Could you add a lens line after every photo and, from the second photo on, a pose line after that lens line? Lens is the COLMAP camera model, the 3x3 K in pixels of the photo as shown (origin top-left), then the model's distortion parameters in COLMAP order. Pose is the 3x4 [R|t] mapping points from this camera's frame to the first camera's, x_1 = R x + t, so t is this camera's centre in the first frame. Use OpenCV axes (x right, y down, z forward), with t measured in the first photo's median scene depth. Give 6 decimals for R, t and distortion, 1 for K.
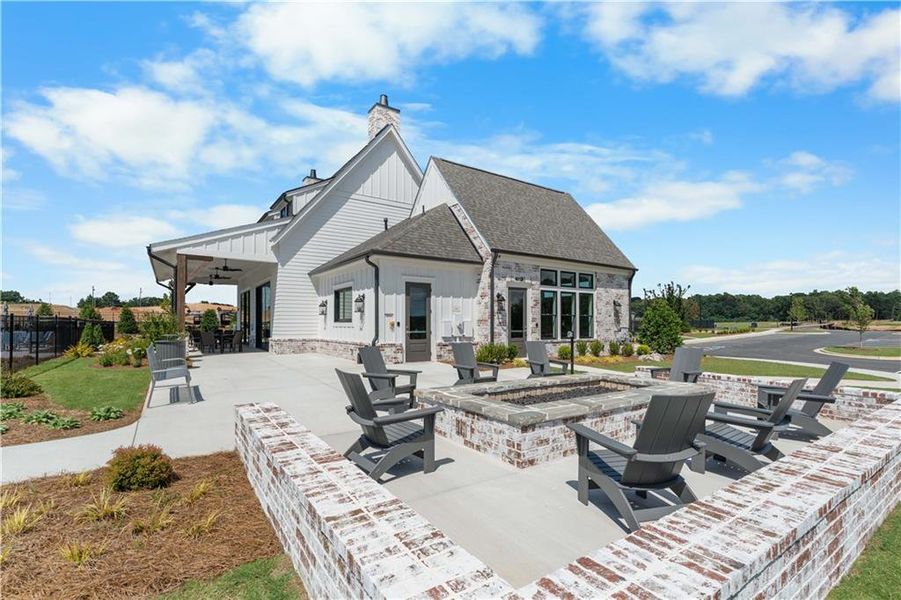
lens RADIAL K [[411.9, 0, 446.7], [0, 411.9, 319.7], [0, 0, 1]] dist [0.000167, 0.000169]
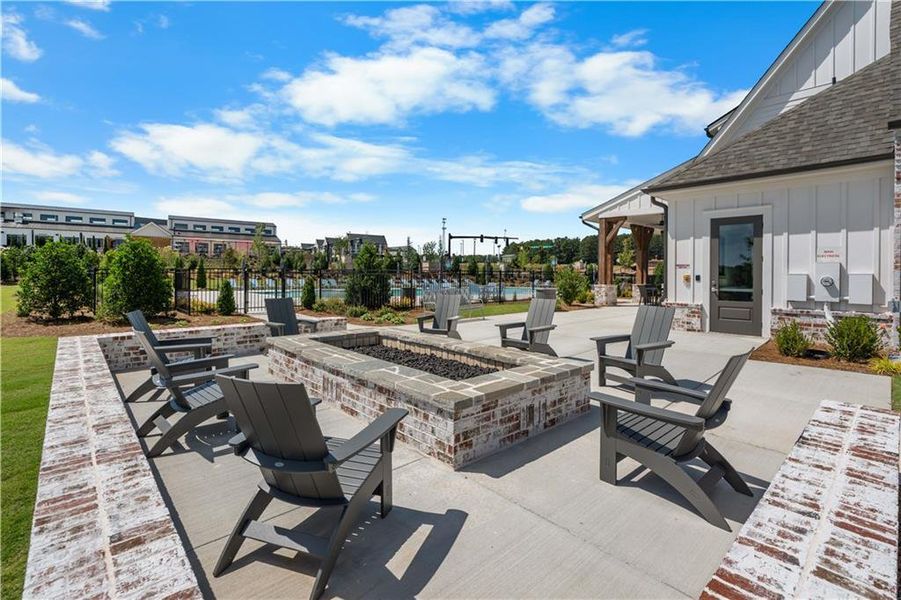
lens RADIAL K [[415.5, 0, 452.7], [0, 415.5, 277.6], [0, 0, 1]] dist [0.000792, 0.000131]
pose [[0.143410, 0.006664, -0.989641, 0.500385], [0.001317, 0.999975, 0.006924, 0.003613], [0.989663, -0.002297, 0.143397, 0.415057]]
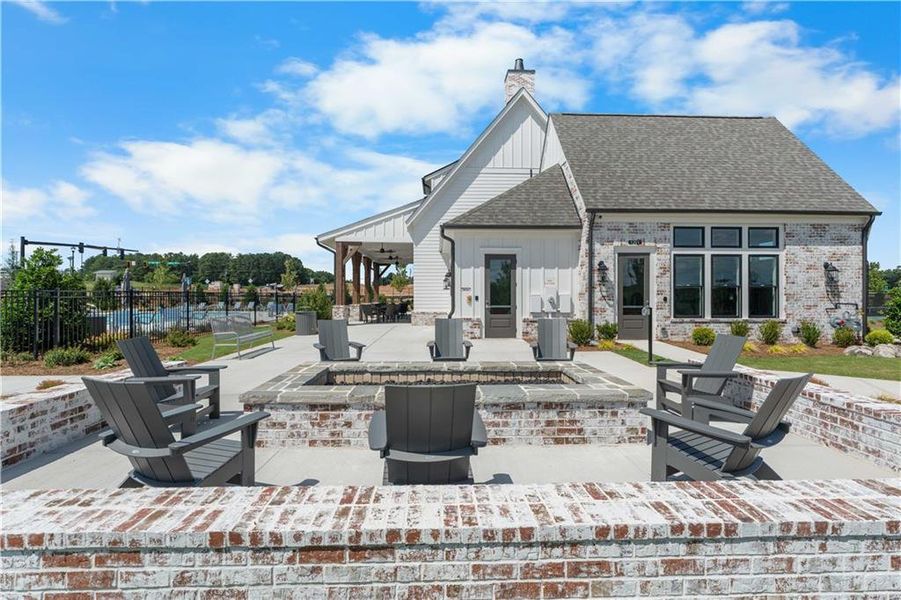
lens RADIAL K [[415.6, 0, 450.5], [0, 415.6, 300.0], [0, 0, 1]] dist [-0.003245, 0.000024]
pose [[0.846057, 0.002143, -0.533088, 0.318434], [0.006399, 0.999879, 0.014176, 0.000557], [0.533054, -0.015405, 0.845941, 0.123935]]
